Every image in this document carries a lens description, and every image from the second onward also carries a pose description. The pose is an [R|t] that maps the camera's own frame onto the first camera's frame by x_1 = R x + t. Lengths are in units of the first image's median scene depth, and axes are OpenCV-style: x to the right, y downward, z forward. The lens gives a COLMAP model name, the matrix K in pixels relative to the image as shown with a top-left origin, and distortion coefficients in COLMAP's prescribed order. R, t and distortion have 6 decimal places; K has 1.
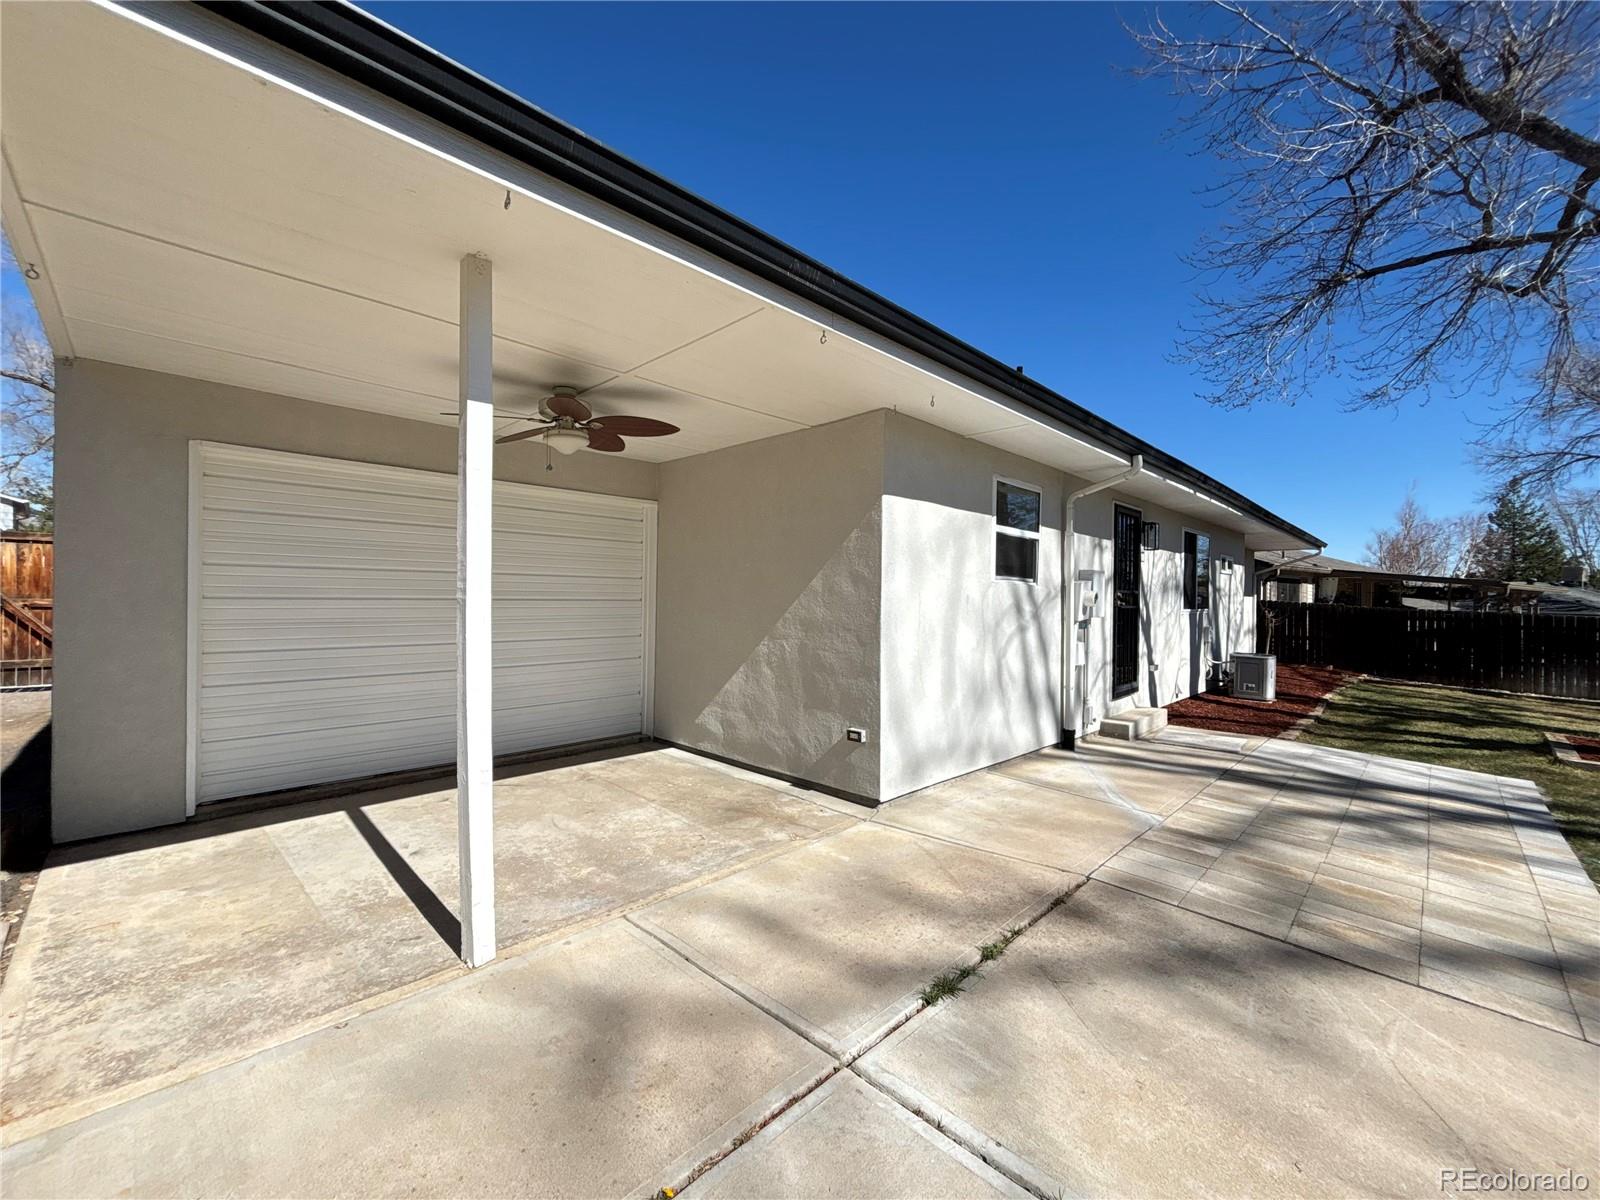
lens RADIAL K [[644.8, 0, 794.7], [0, 644.8, 593.5], [0, 0, 1]] dist [-0.002212, 0.001438]
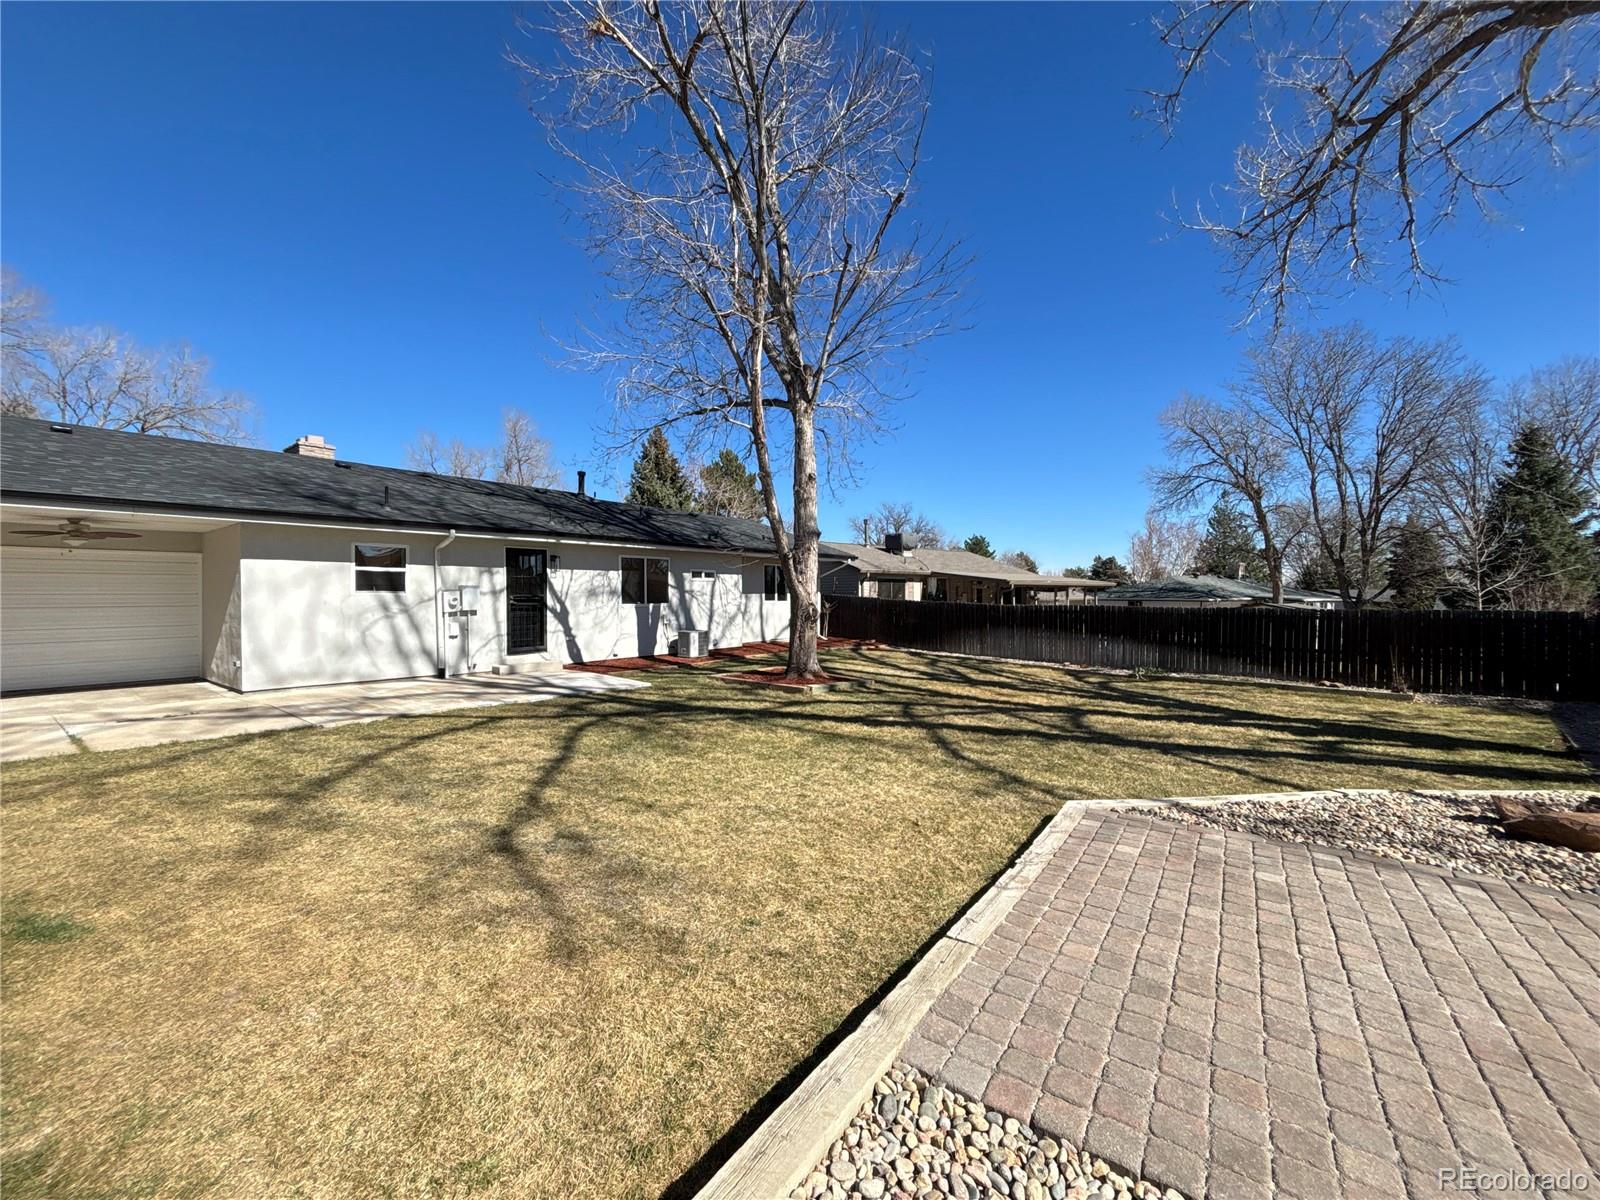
lens RADIAL K [[644.8, 0, 797.2], [0, 644.8, 604.0], [0, 0, 1]] dist [-0.002212, 0.001438]
pose [[0.992480, -0.016451, 0.121298, 1.466037], [0.013756, 0.999640, 0.023019, -0.016791], [-0.121633, -0.021178, 0.992349, -1.221947]]
